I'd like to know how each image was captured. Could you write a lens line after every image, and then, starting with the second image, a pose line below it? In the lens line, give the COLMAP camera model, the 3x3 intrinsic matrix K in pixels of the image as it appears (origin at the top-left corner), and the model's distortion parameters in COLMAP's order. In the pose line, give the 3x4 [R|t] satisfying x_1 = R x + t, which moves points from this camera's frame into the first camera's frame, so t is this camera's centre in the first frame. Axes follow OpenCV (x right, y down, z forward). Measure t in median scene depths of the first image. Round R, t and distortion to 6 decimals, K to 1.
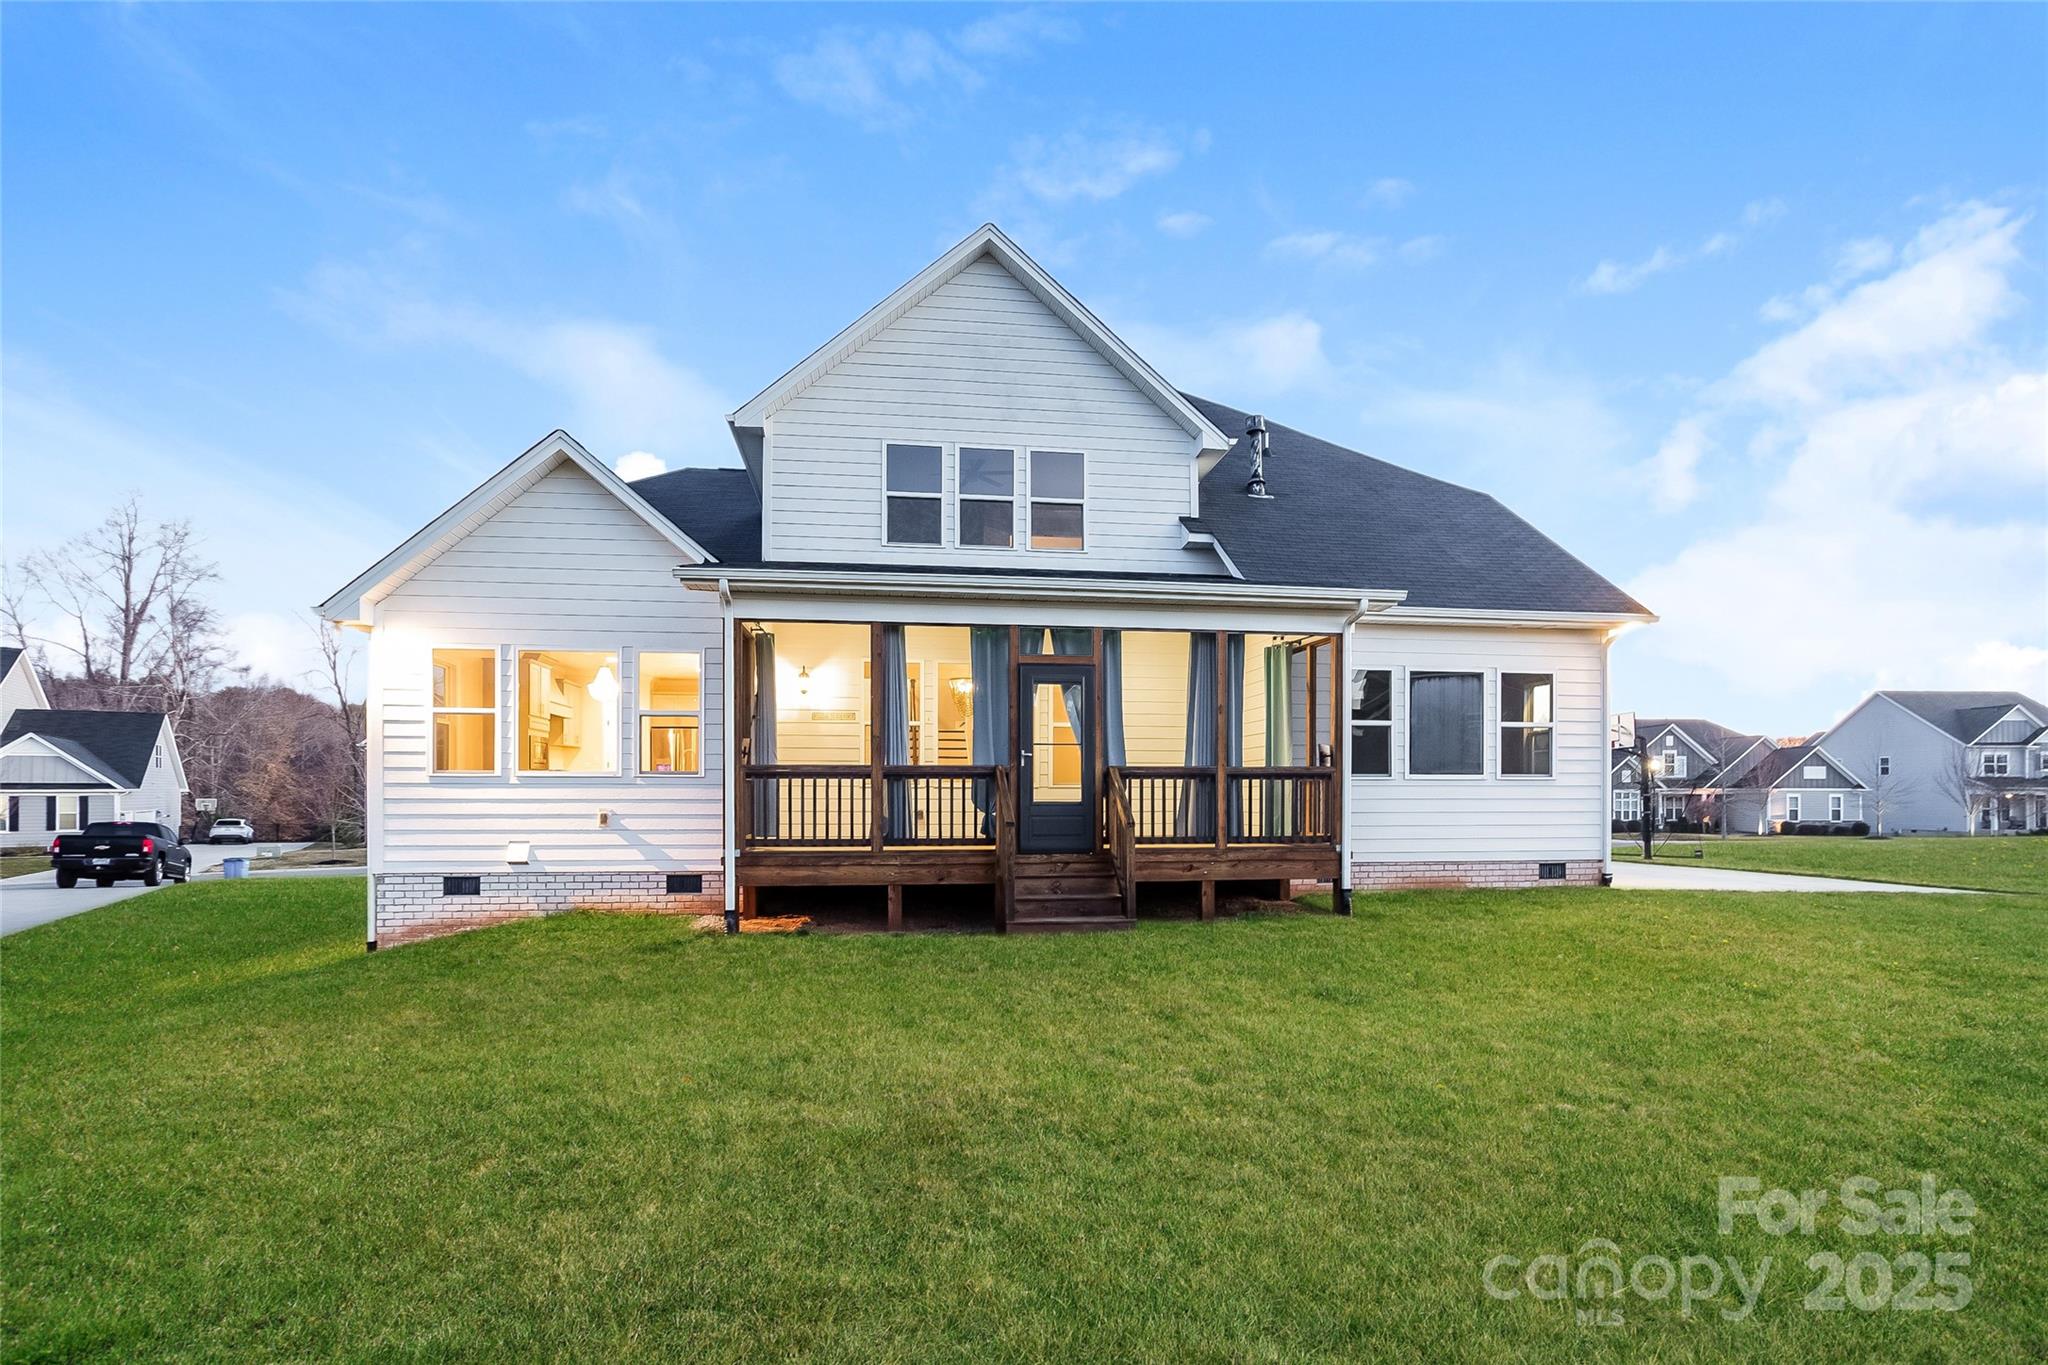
lens RADIAL K [[1008.1, 0, 1012.3], [0, 1008.1, 733.8], [0, 0, 1]] dist [-0.029623, 0.012079]
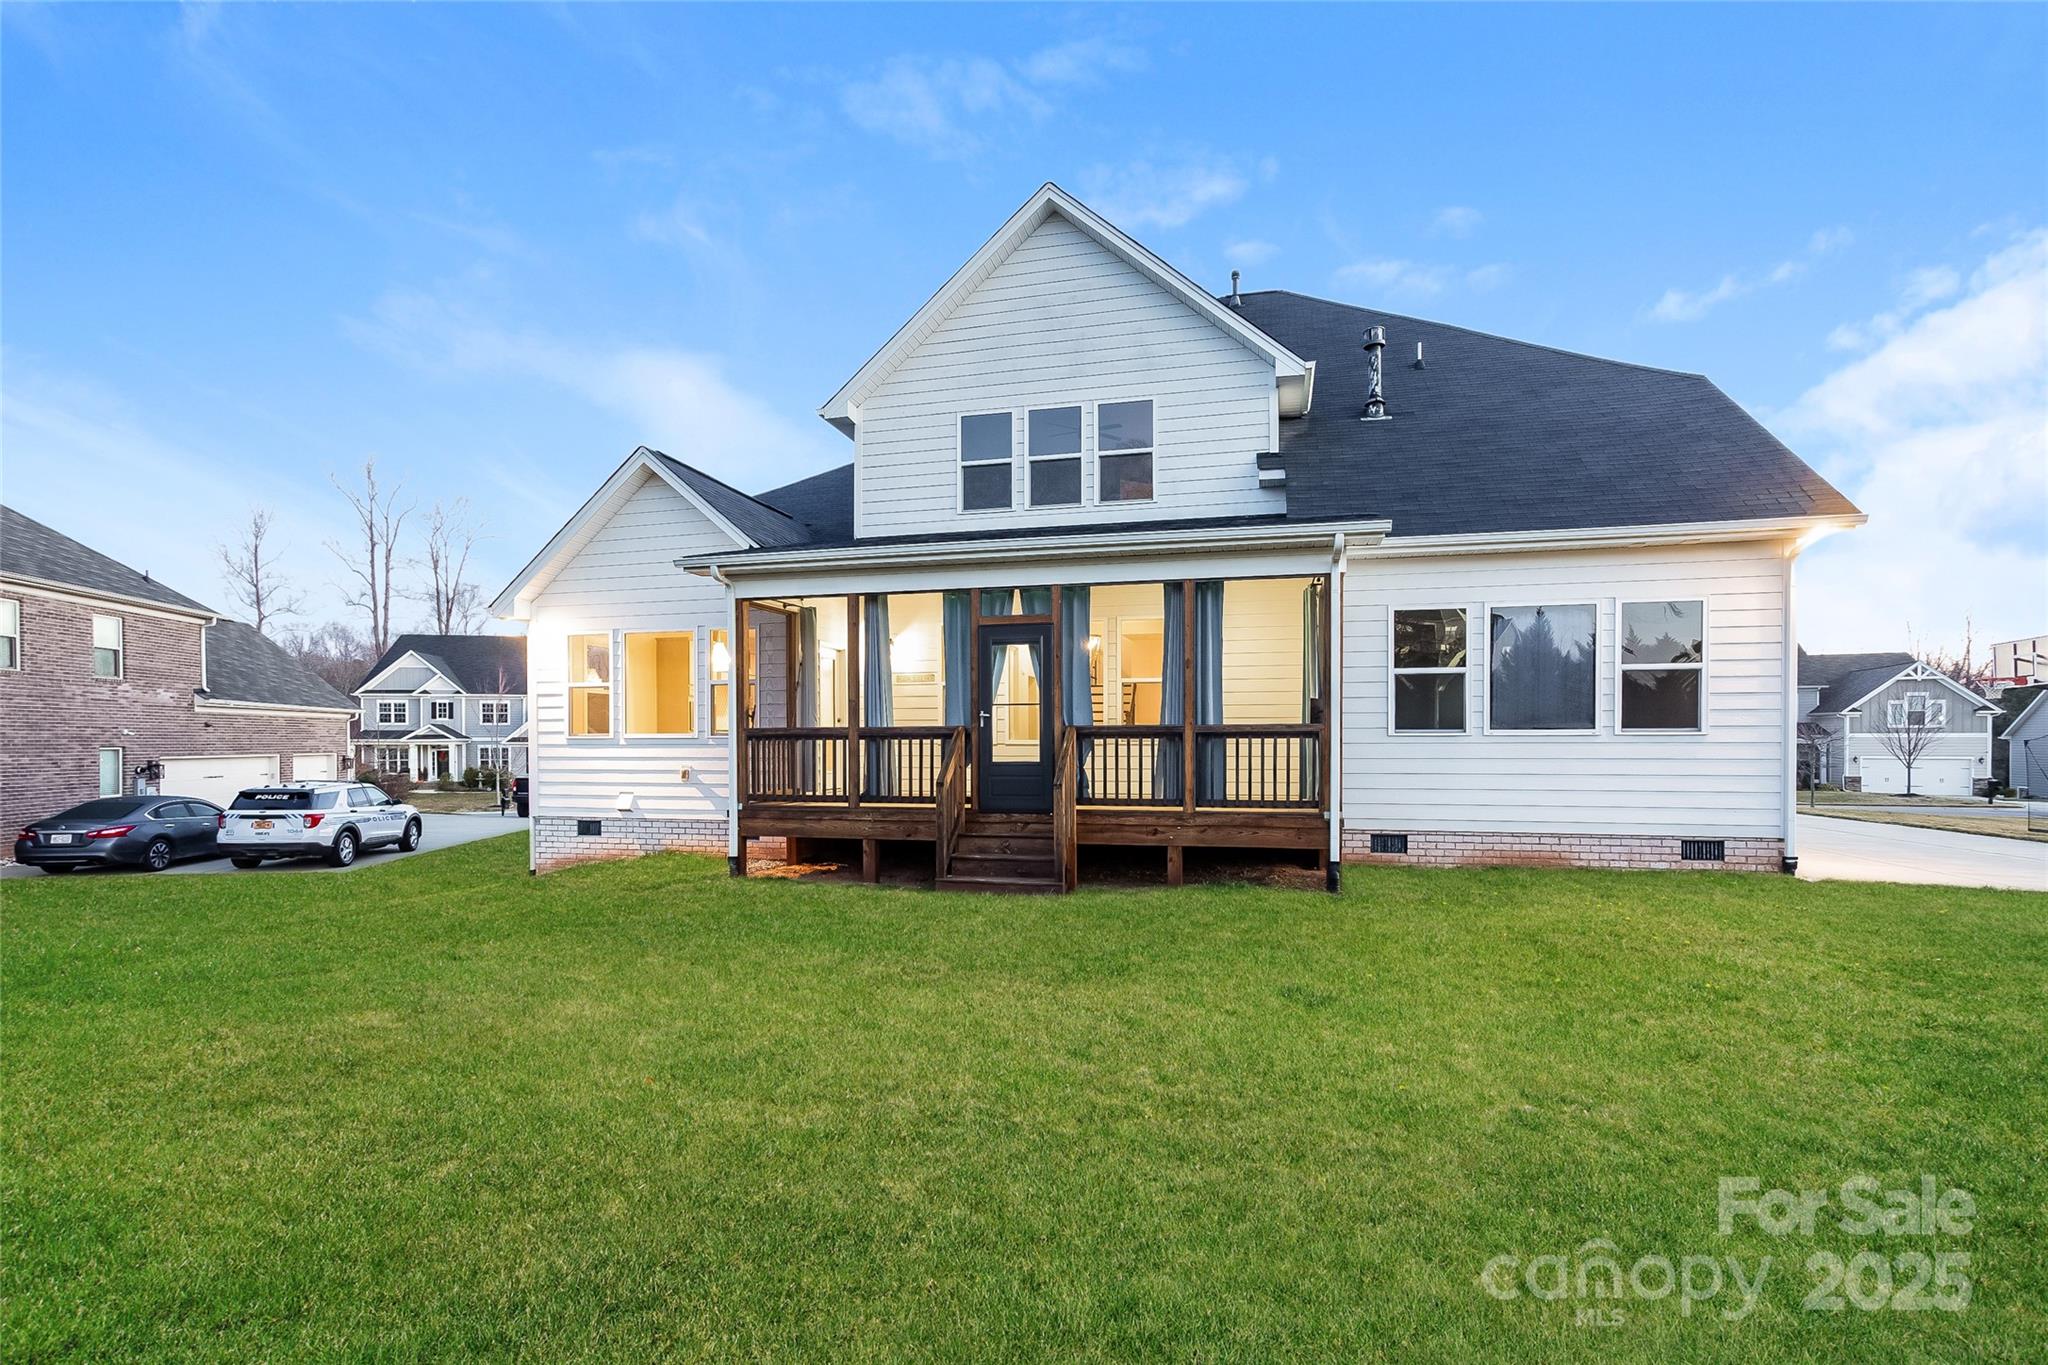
lens RADIAL K [[1008.1, 0, 1013.8], [0, 1008.1, 695.6], [0, 0, 1]] dist [-0.029623, 0.012079]
pose [[0.920265, -0.021608, -0.390698, 0.394275], [0.024600, 0.999694, 0.002653, -0.000684], [0.390521, -0.012053, 0.920515, 0.070037]]
